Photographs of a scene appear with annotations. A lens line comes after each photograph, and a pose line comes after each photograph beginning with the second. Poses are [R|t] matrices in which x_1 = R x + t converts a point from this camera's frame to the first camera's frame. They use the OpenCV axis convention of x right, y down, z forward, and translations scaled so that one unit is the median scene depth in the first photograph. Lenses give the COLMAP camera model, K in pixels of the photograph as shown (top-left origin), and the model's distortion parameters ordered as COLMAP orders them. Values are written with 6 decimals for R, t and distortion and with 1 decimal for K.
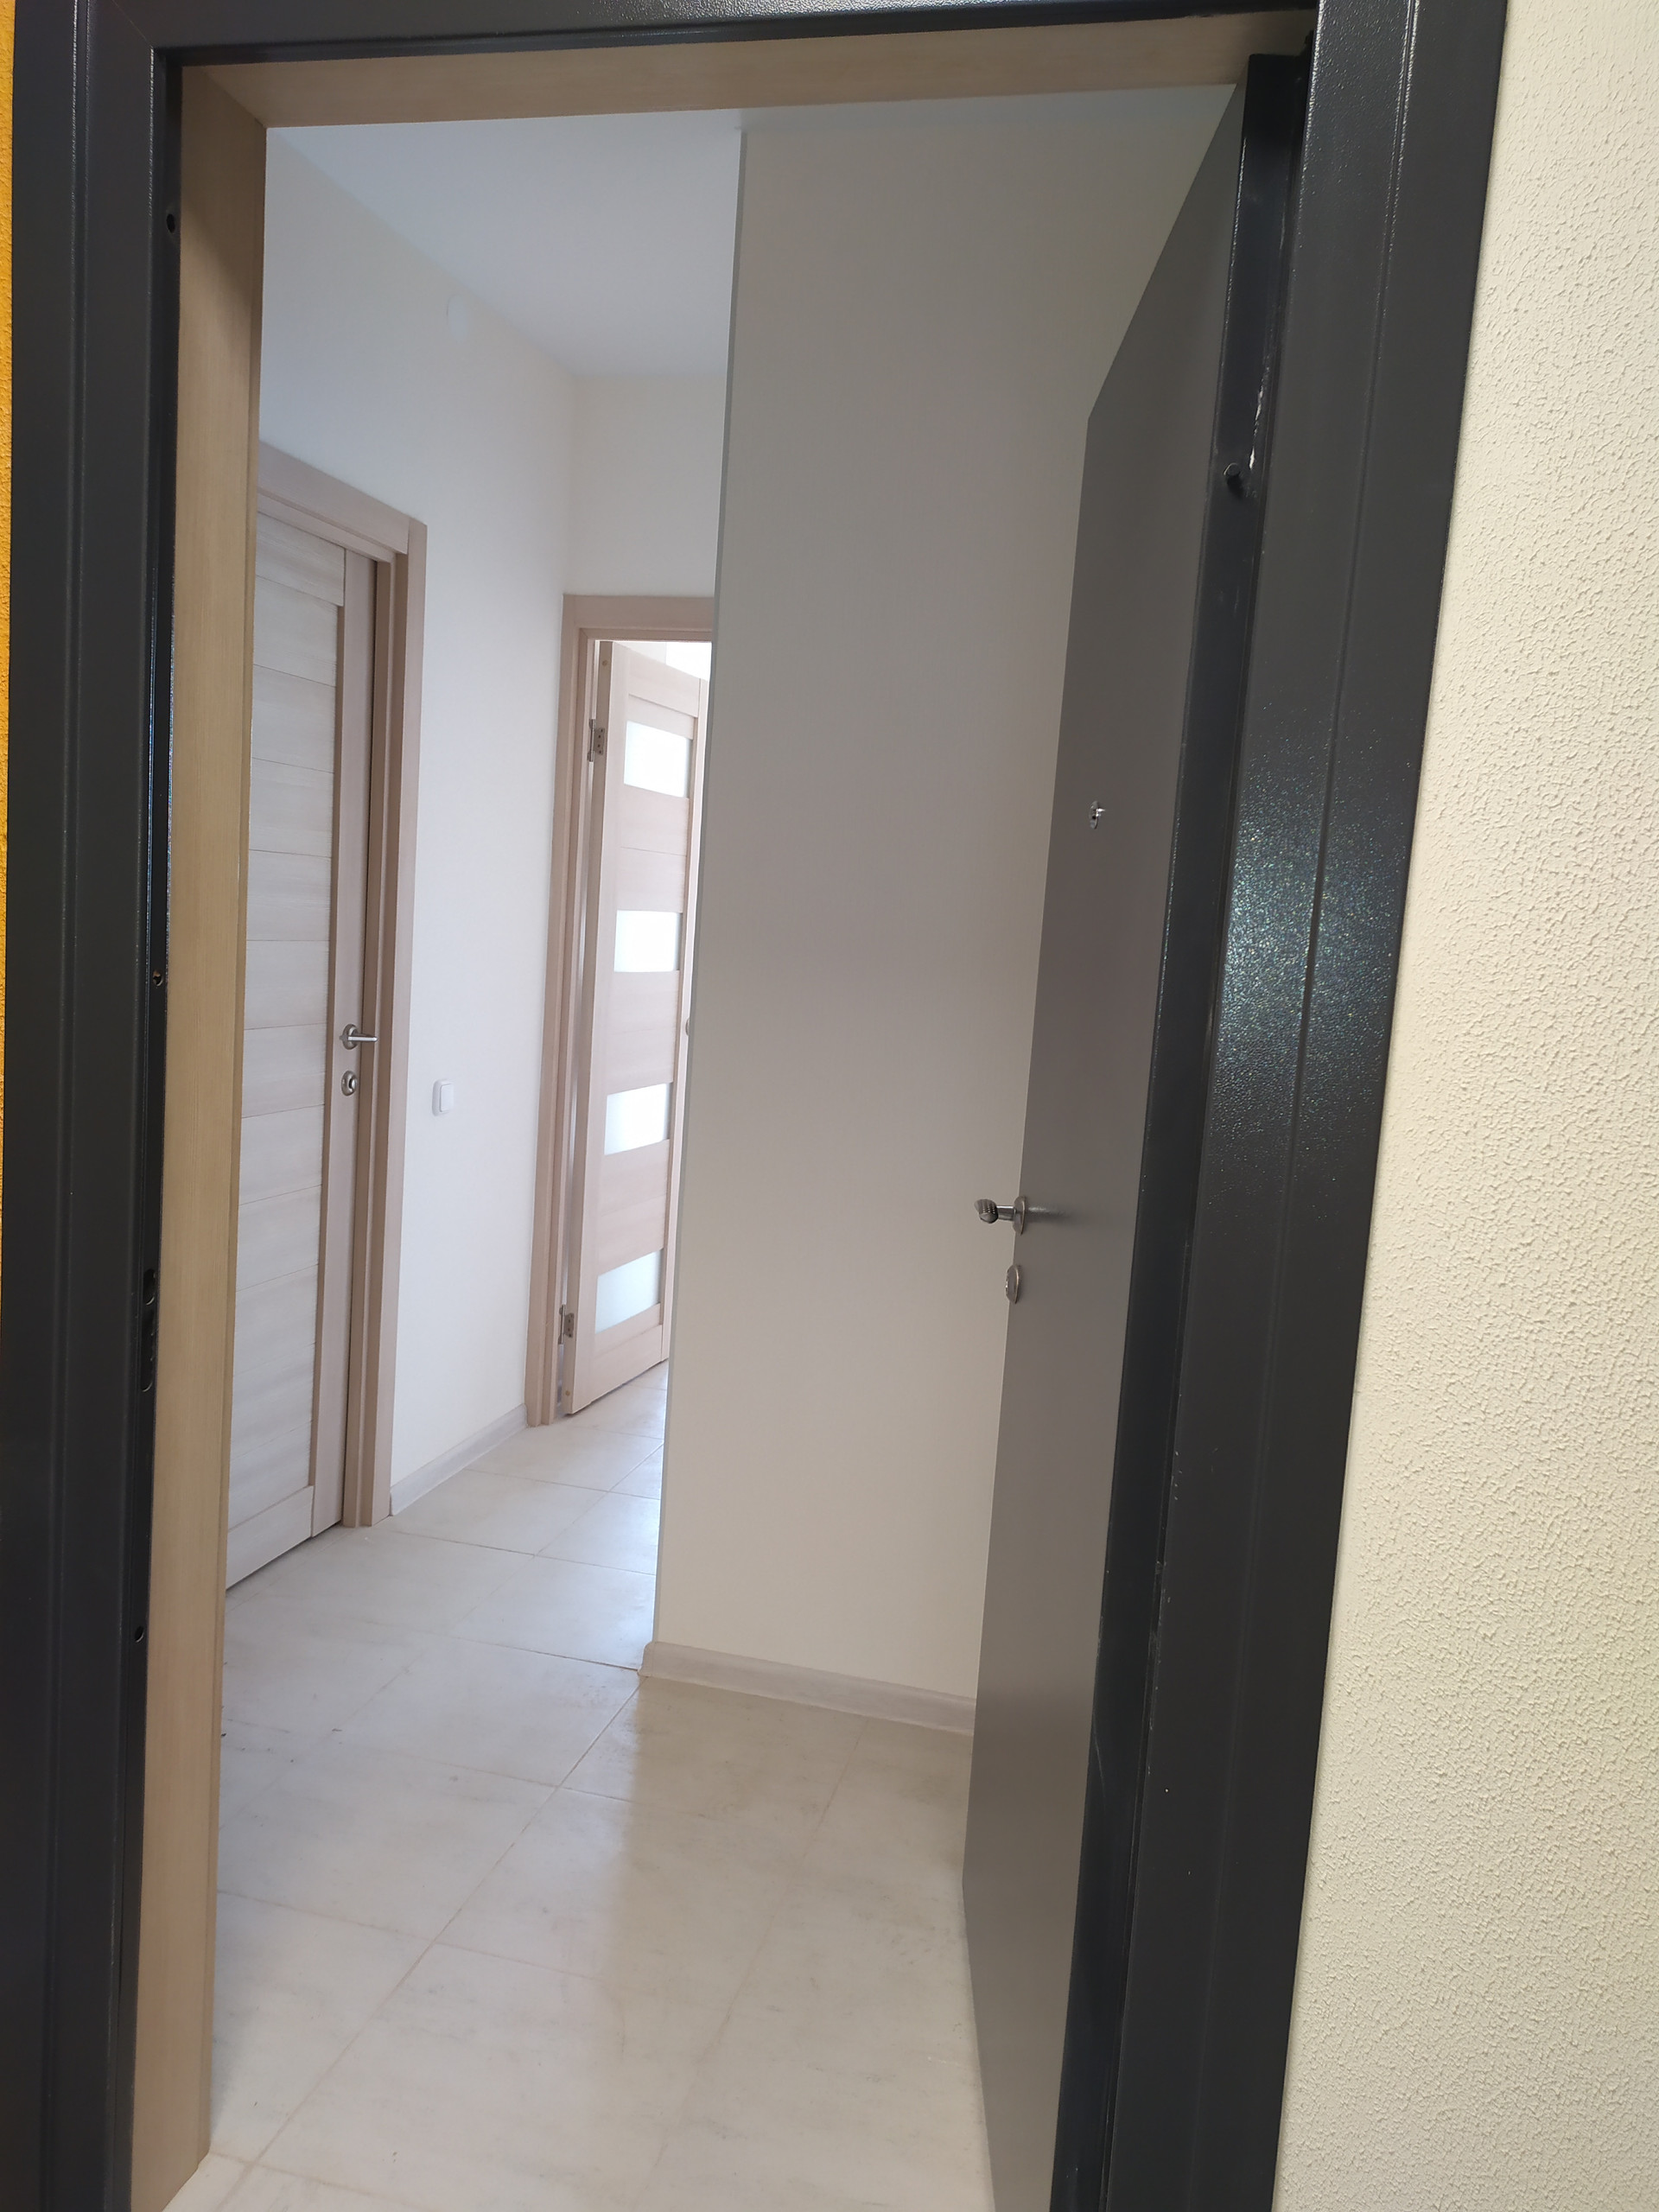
lens RADIAL K [[1639.5, 0, 829.5], [0, 1639.5, 1106.0], [0, 0, 1]] dist [0.049136, -0.036664]
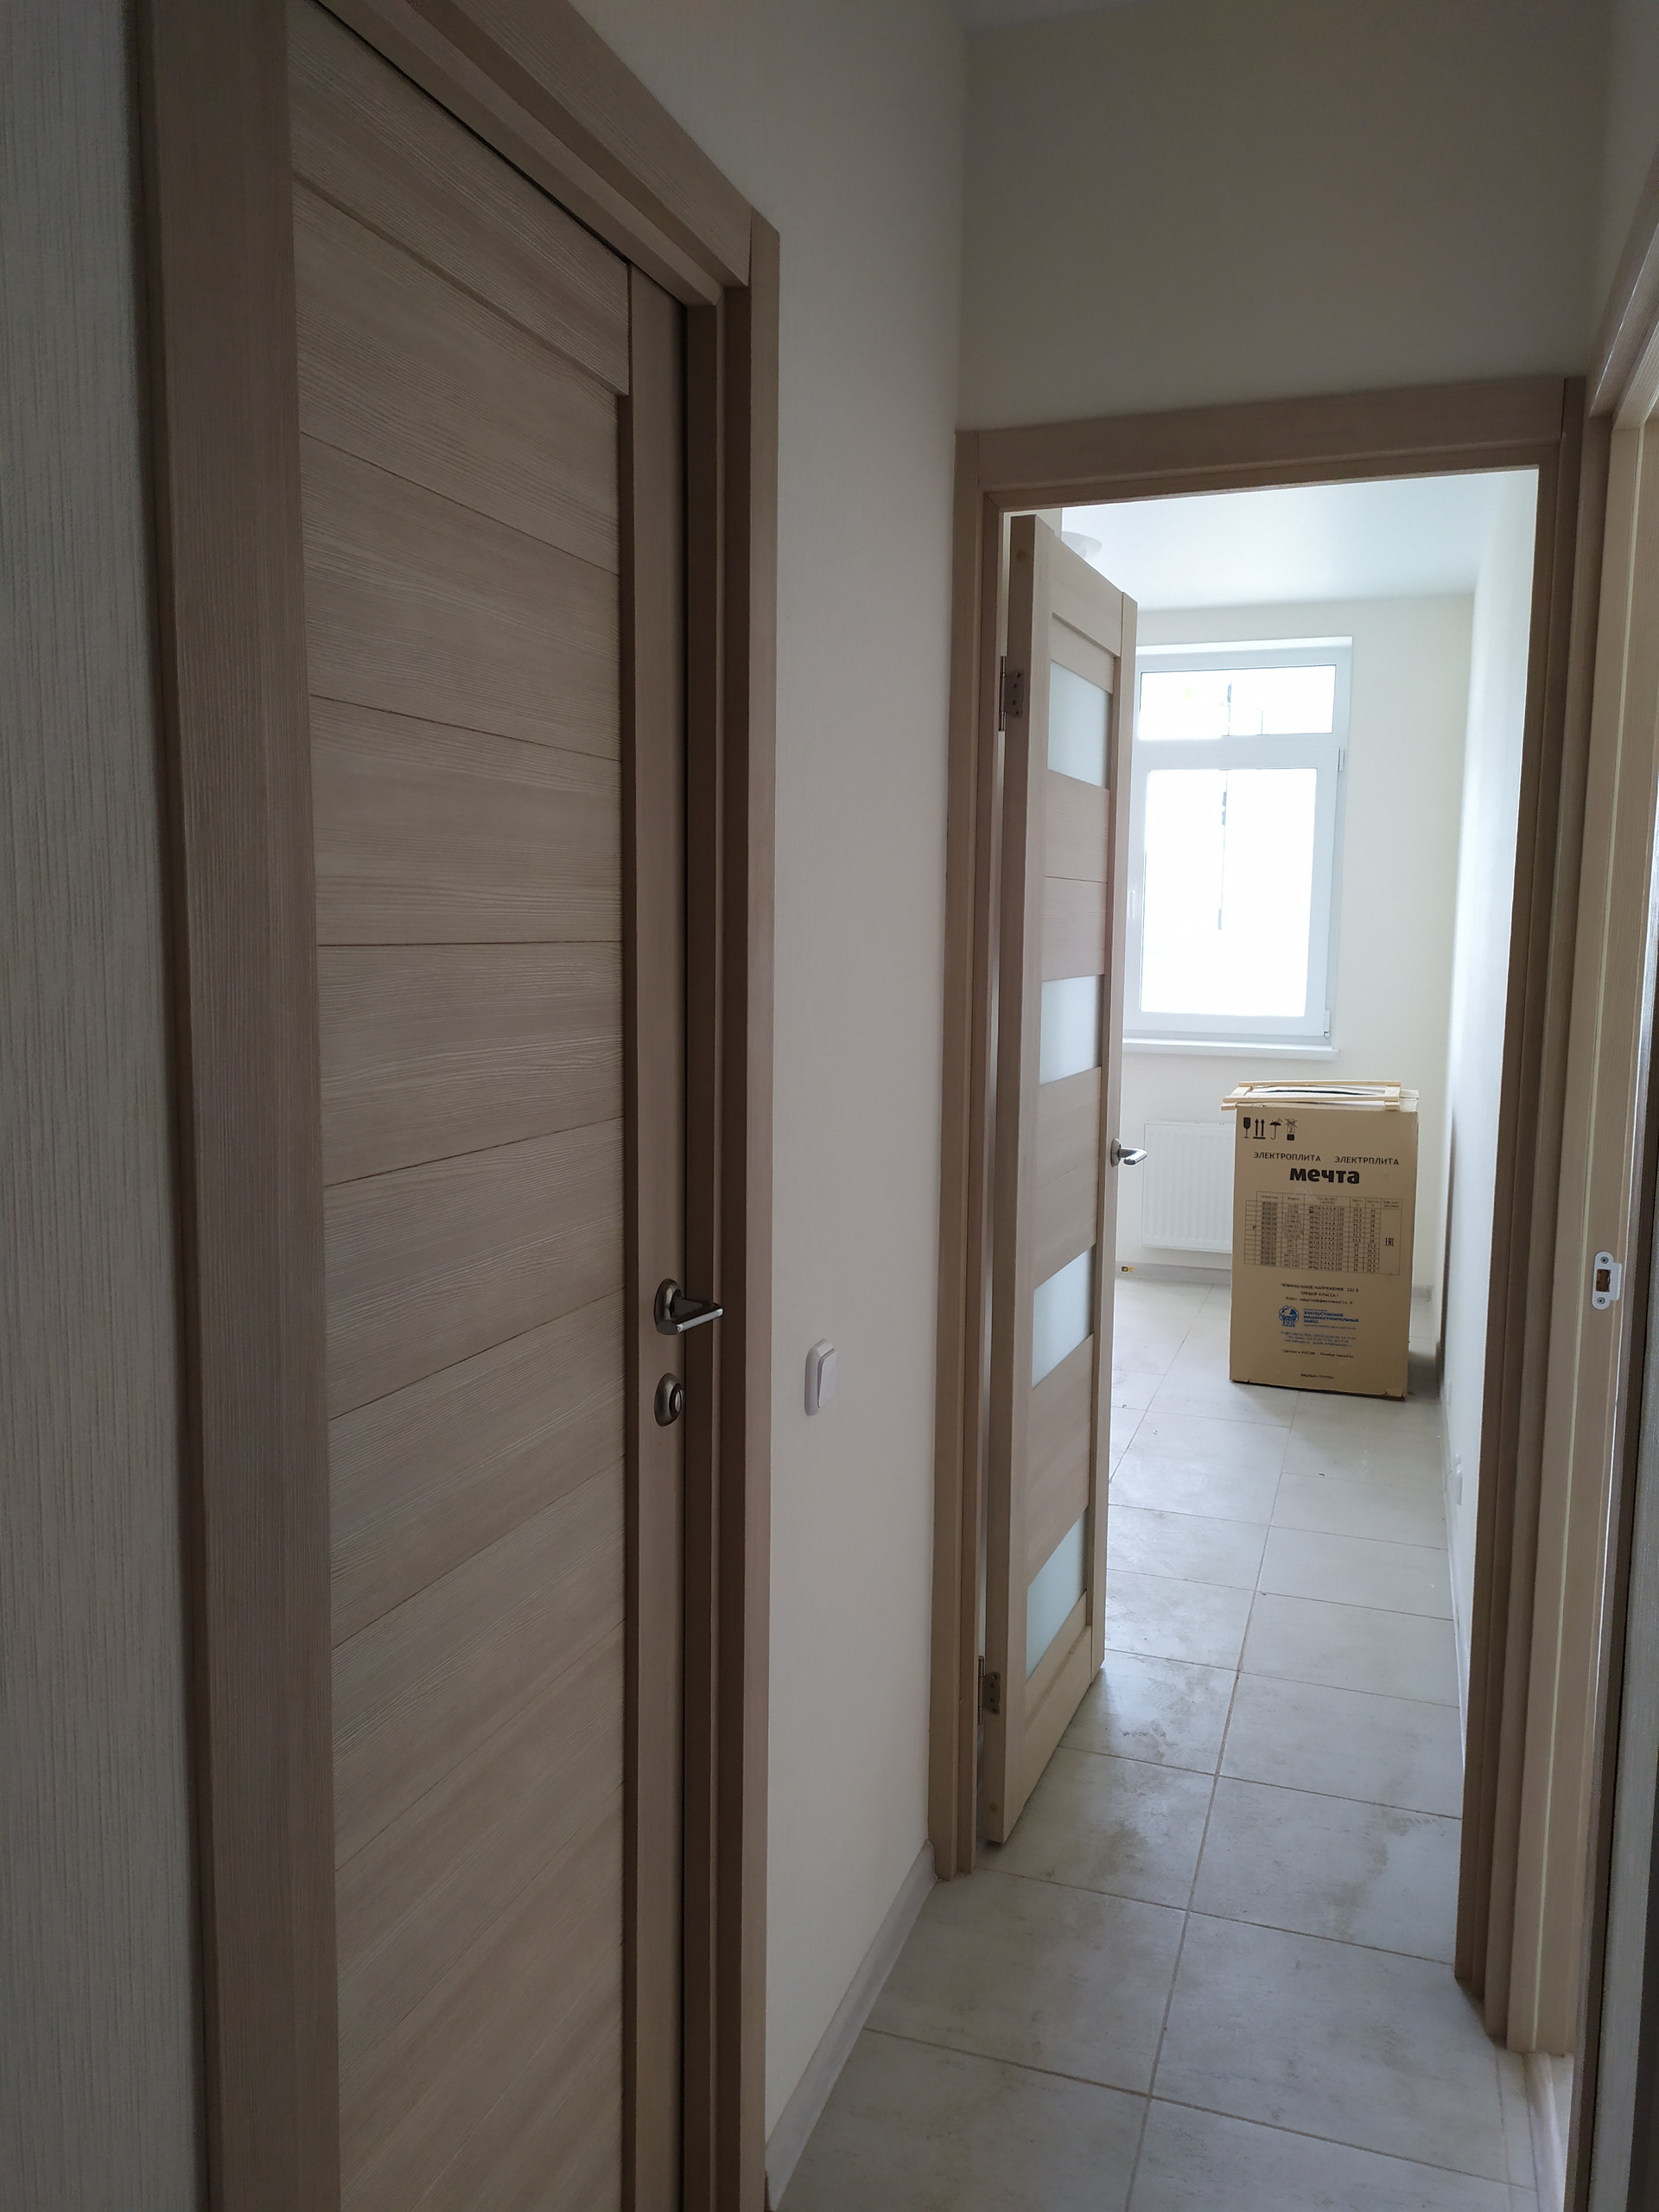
lens RADIAL K [[1639.5, 0, 829.5], [0, 1639.5, 1106.0], [0, 0, 1]] dist [0.049136, -0.036664]
pose [[0.994804, -0.047279, -0.090169, -0.200404], [0.046810, 0.998877, -0.007319, -0.096647], [0.090413, 0.003060, 0.995900, 0.532415]]
